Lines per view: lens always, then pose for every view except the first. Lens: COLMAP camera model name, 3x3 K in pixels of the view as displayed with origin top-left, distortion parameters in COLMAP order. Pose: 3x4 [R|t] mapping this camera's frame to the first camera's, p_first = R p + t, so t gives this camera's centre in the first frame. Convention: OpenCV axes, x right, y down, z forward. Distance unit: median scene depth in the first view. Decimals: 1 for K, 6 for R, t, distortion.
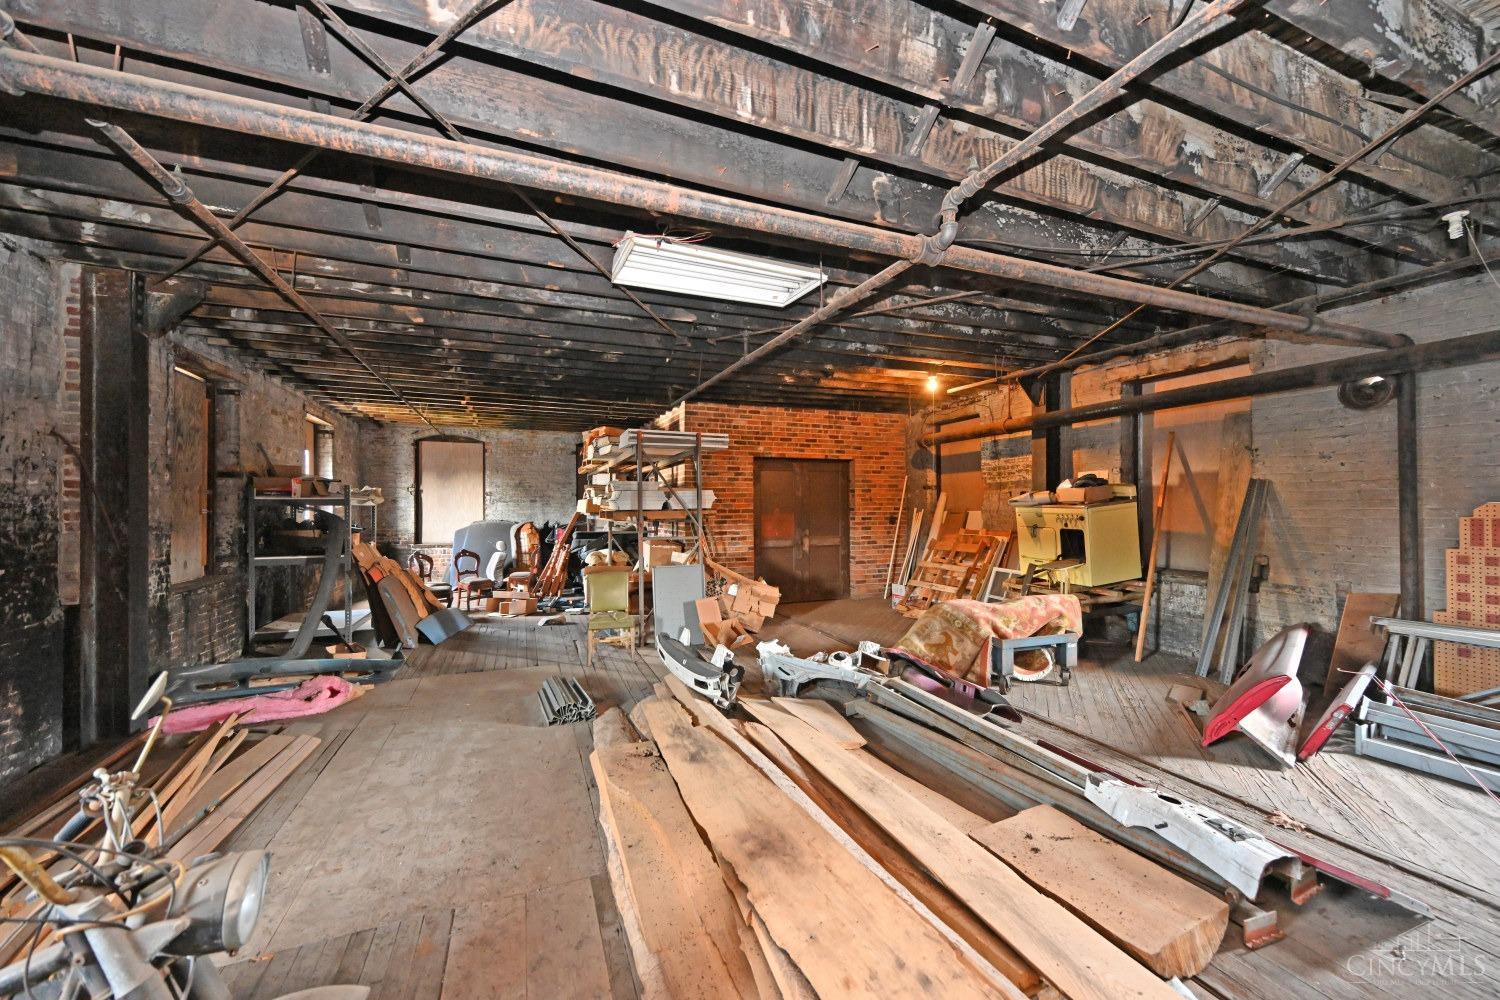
lens RADIAL K [[589.2, 0, 752.0], [0, 589.2, 504.0], [0, 0, 1]] dist [0.000681, 0.000000]
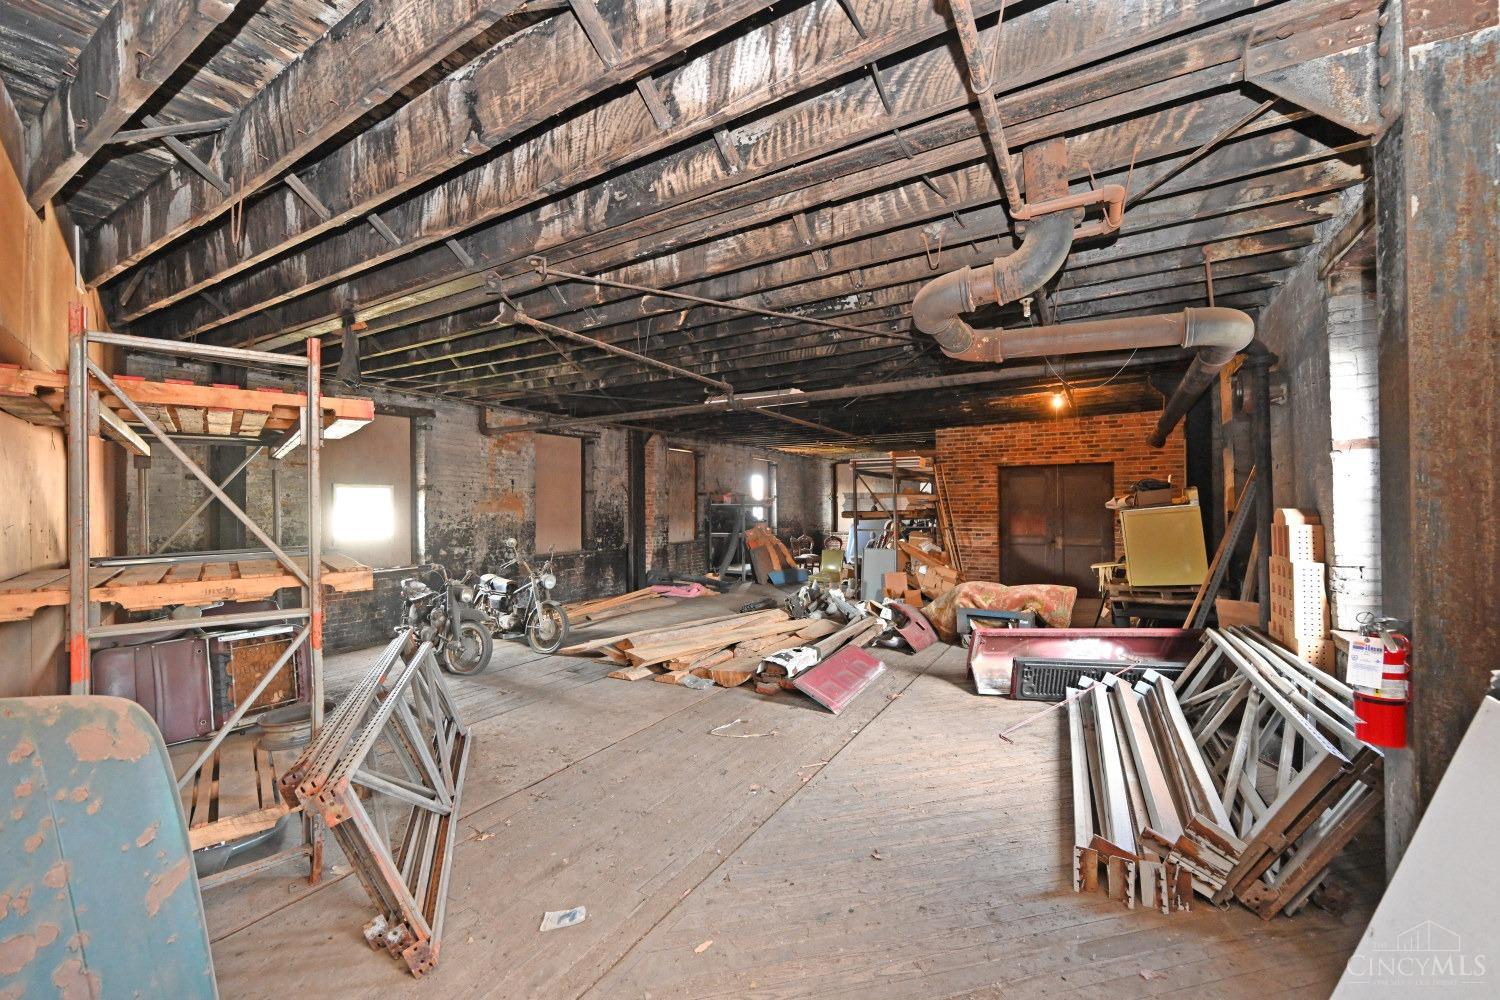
lens RADIAL K [[589.2, 0, 754.2], [0, 589.2, 502.4], [0, 0, 1]] dist [0.000681, 0.000000]
pose [[0.607948, -0.007139, -0.793945, 0.662695], [0.007652, 0.999966, -0.003132, -0.007909], [0.793940, -0.004171, 0.607982, -0.118613]]
